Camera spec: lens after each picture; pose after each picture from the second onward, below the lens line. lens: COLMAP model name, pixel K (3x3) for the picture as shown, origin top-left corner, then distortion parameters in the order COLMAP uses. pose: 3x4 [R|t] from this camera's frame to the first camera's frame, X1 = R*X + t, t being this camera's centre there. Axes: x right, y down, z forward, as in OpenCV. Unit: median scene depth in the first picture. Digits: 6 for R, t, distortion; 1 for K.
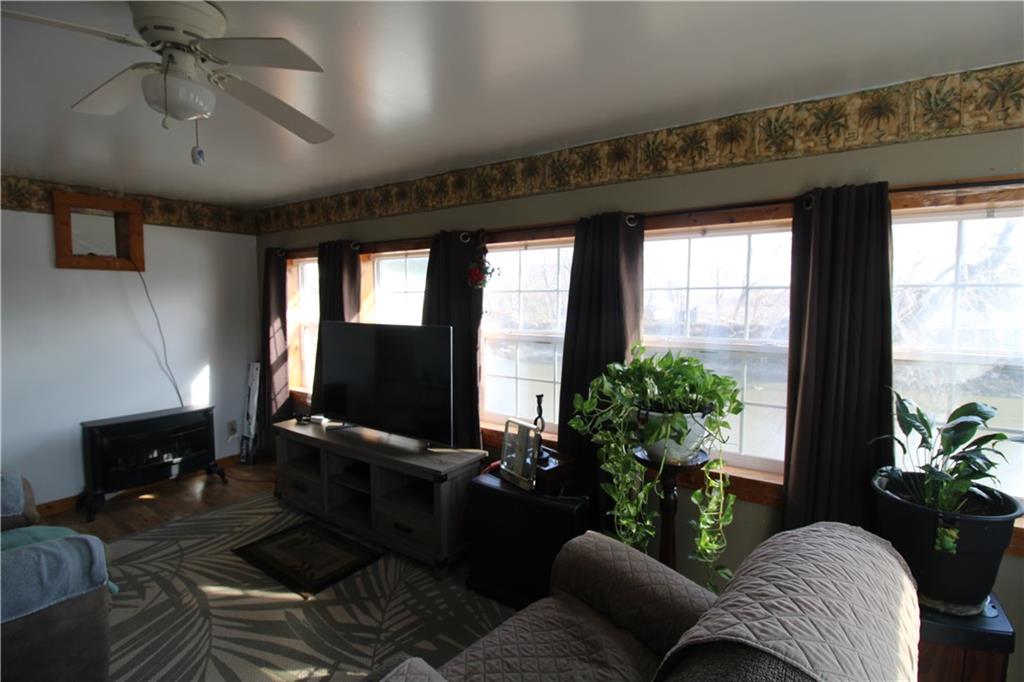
lens RADIAL K [[495.7, 0, 515.2], [0, 495.7, 333.1], [0, 0, 1]] dist [0.008424, -0.011907]
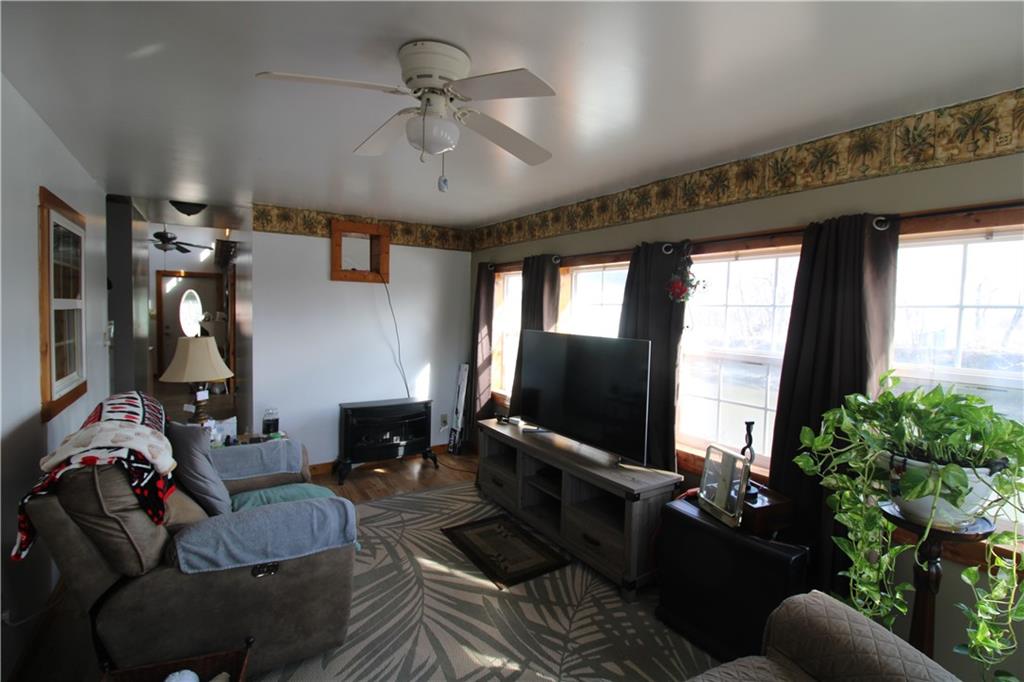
lens RADIAL K [[495.7, 0, 515.2], [0, 495.7, 333.1], [0, 0, 1]] dist [0.008424, -0.011907]
pose [[0.925092, 0.040297, -0.377599, 0.190241], [-0.049698, 0.998649, -0.015182, 0.008217], [0.376477, 0.032811, 0.925845, -0.130140]]
